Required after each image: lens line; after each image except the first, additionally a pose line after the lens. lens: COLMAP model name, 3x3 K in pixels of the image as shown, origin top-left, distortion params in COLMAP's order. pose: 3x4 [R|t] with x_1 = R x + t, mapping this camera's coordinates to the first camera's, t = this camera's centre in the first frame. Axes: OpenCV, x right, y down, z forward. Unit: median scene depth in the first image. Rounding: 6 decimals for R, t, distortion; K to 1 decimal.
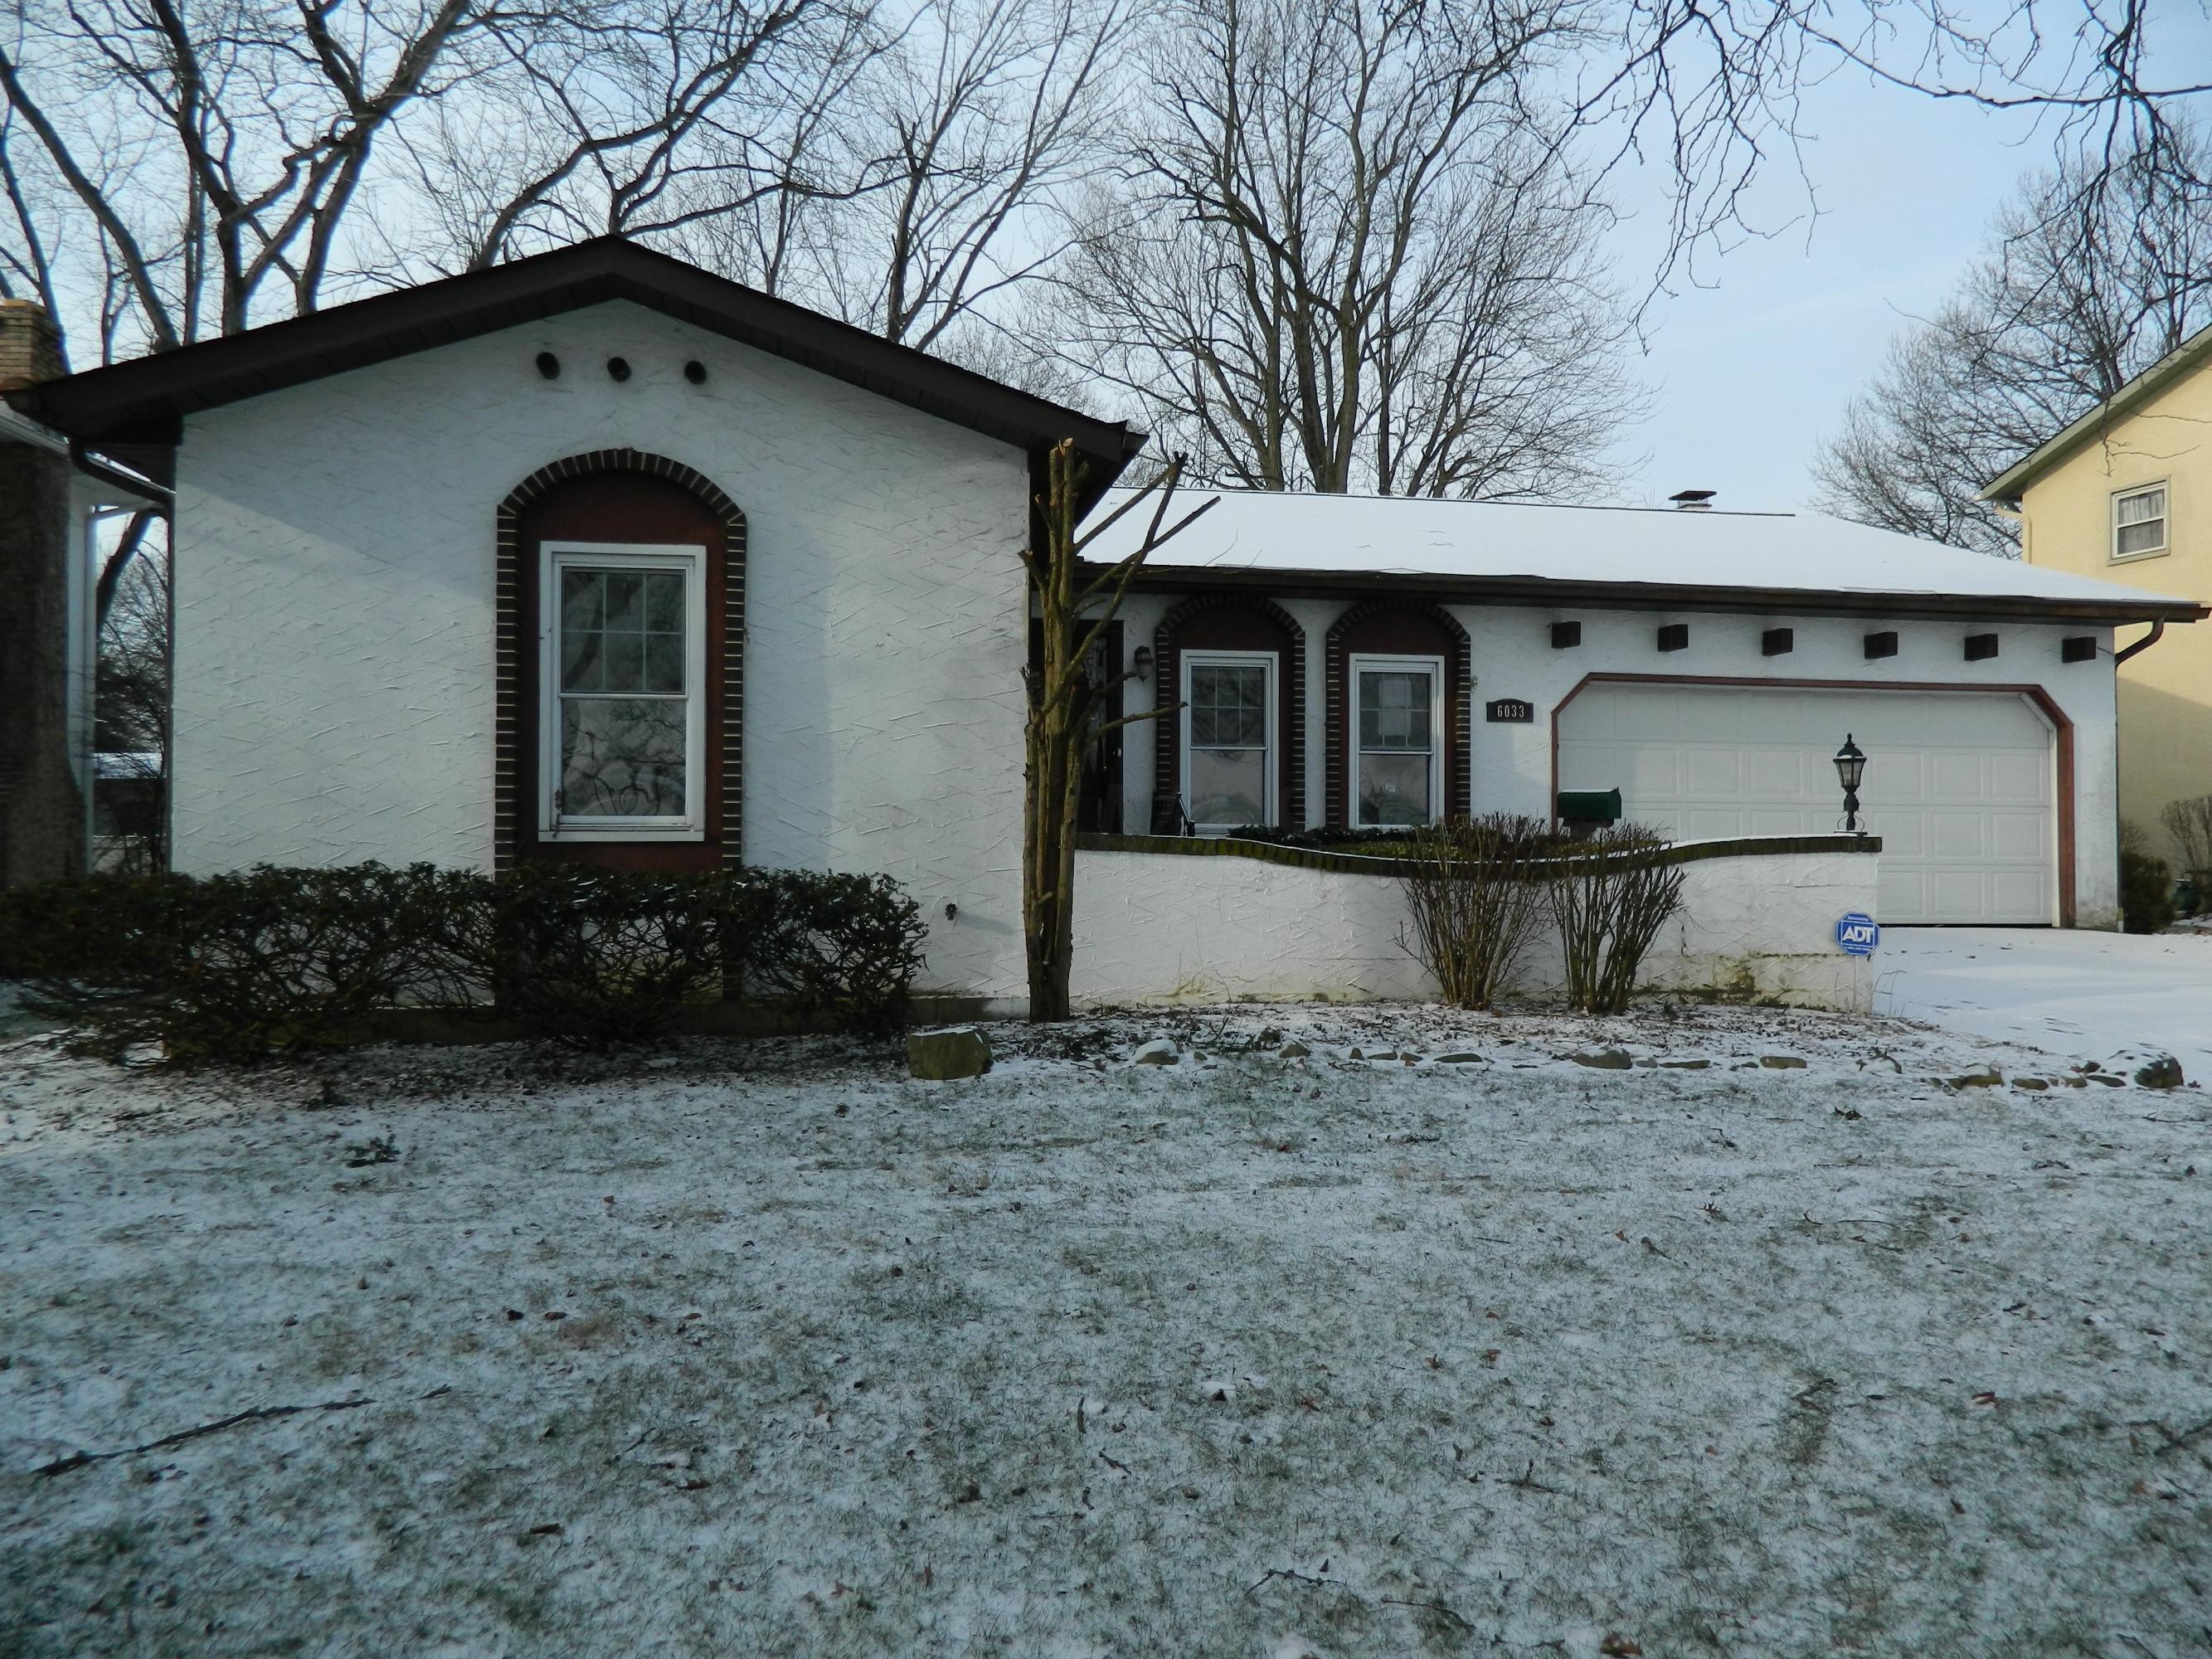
lens RADIAL K [[1663.9, 0, 1106.7], [0, 1663.9, 831.5], [0, 0, 1]] dist [0.014678, 0.005586]
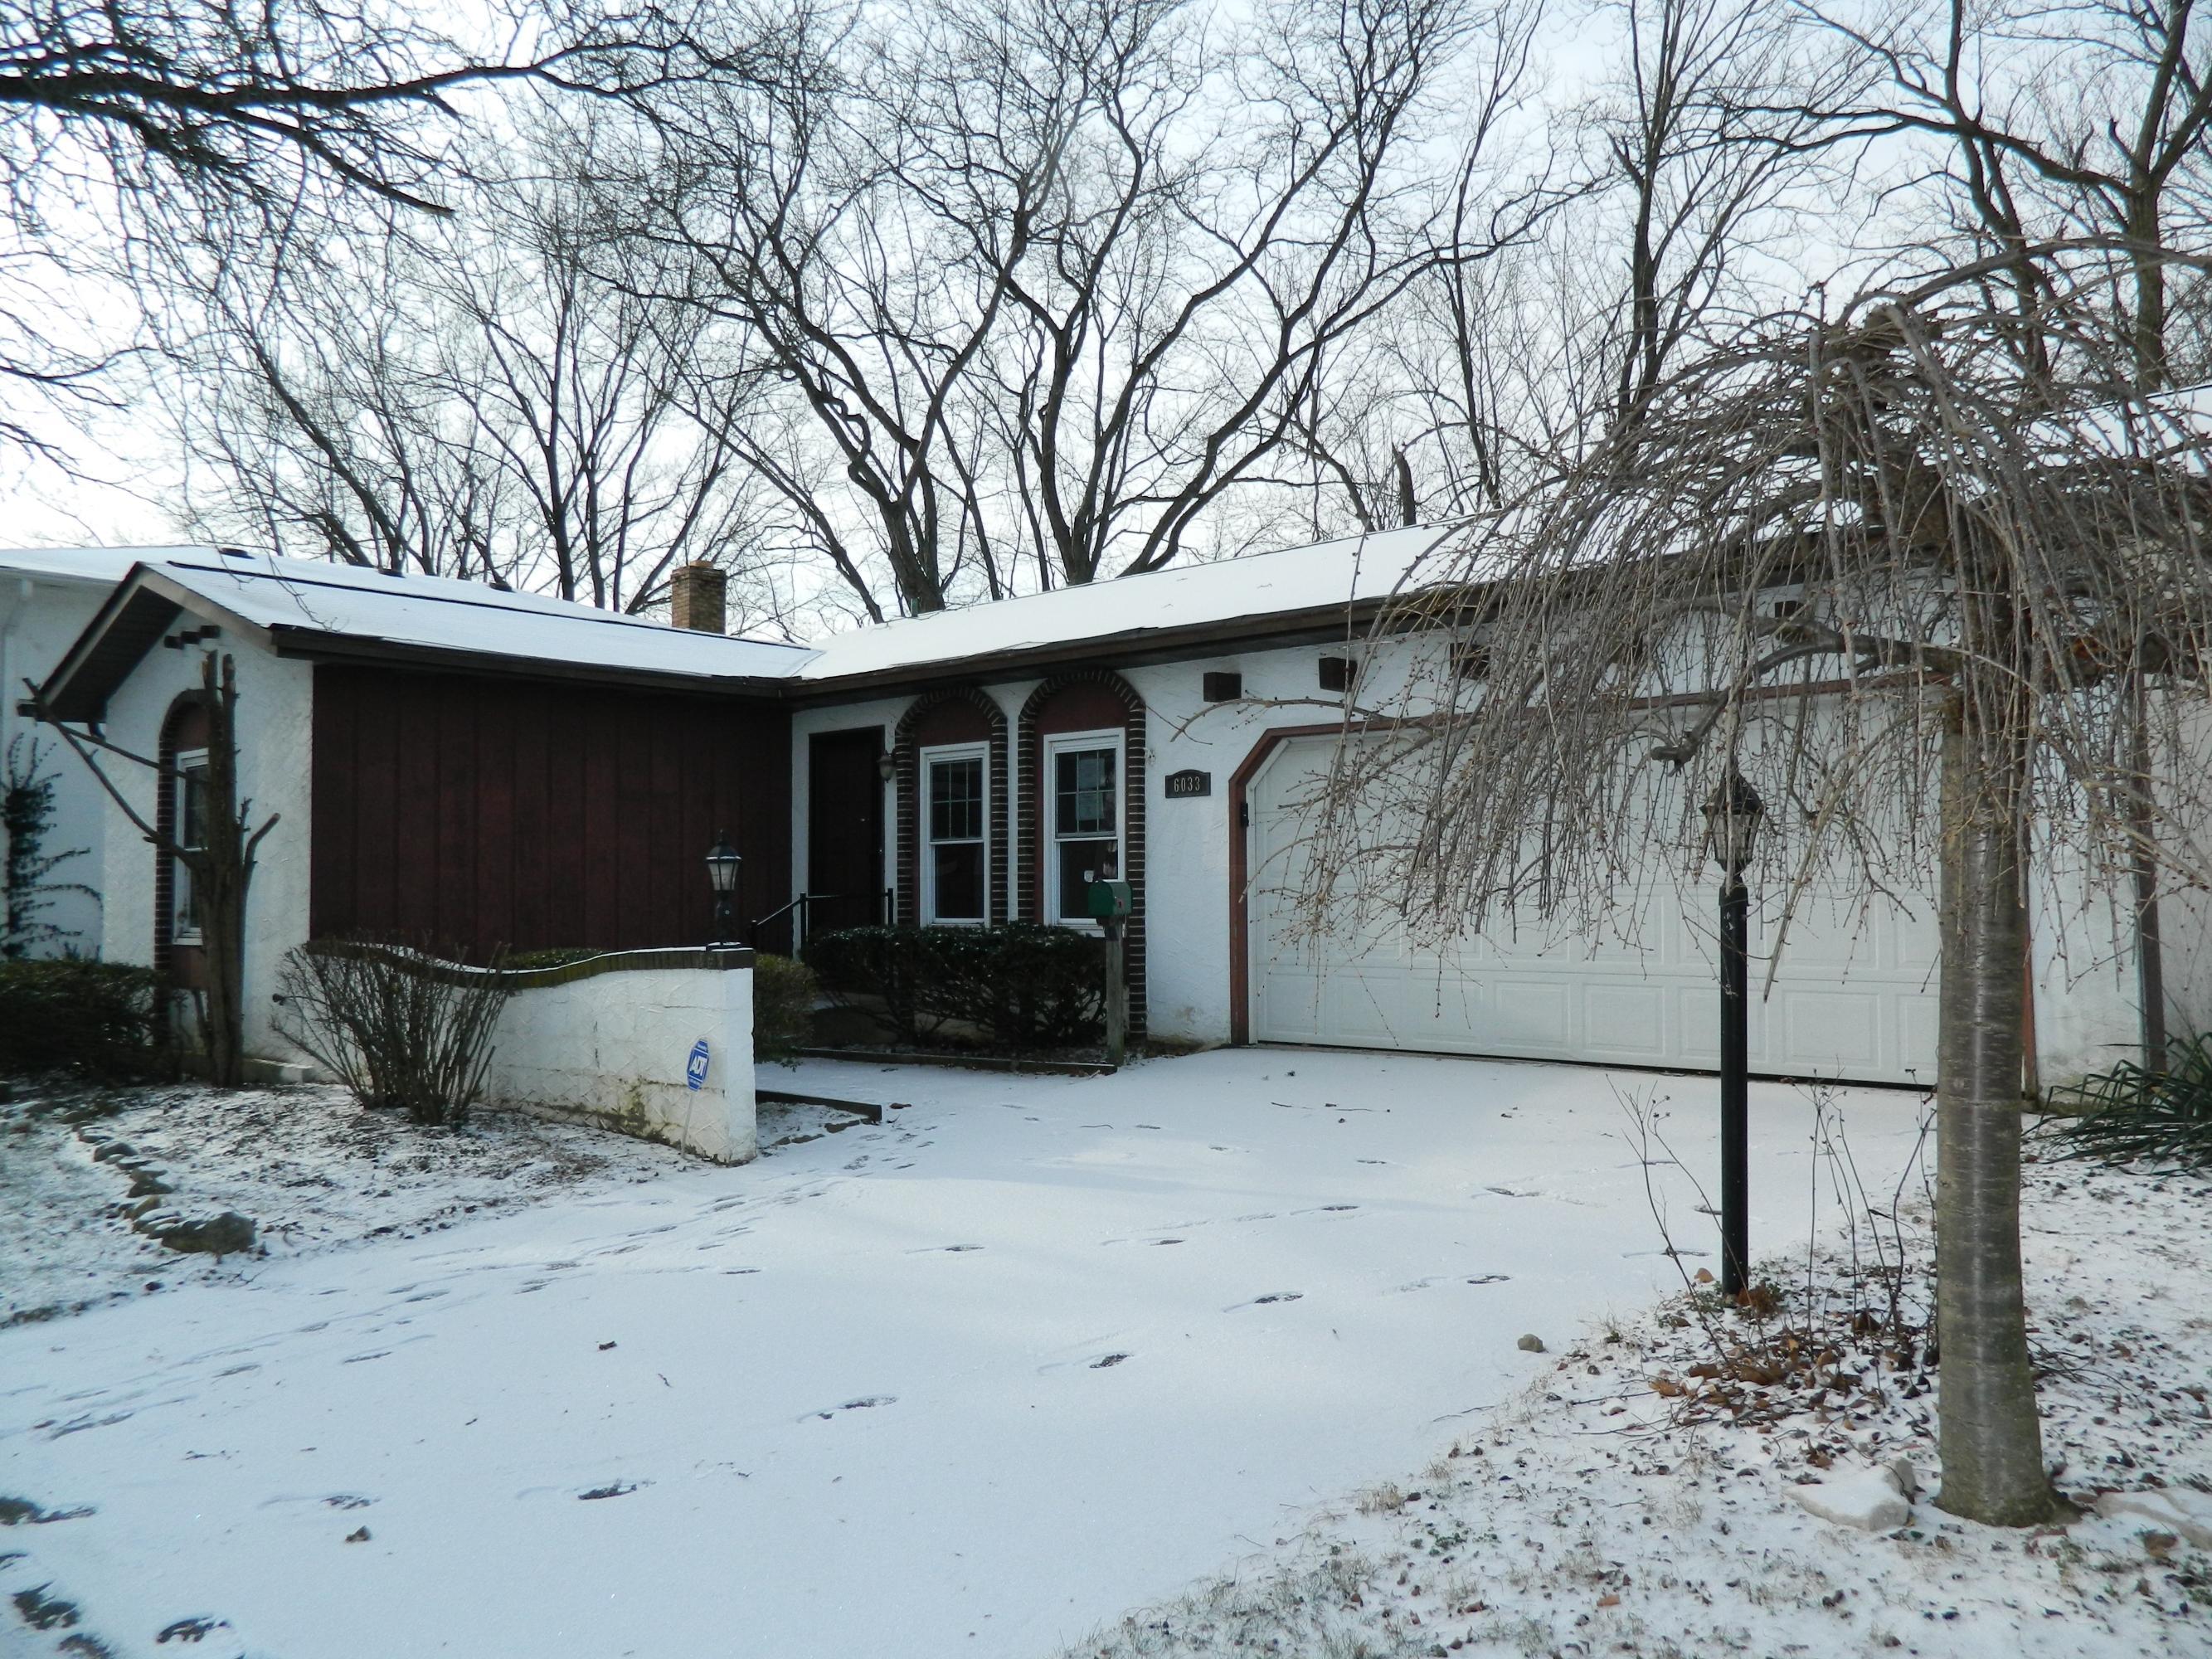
lens RADIAL K [[1663.9, 0, 1106.8], [0, 1663.9, 831.7], [0, 0, 1]] dist [0.014678, 0.005586]
pose [[0.610521, -0.041298, -0.790922, 0.899208], [0.014280, 0.999051, -0.041142, -0.014105], [0.791871, 0.013823, 0.610532, 0.461129]]
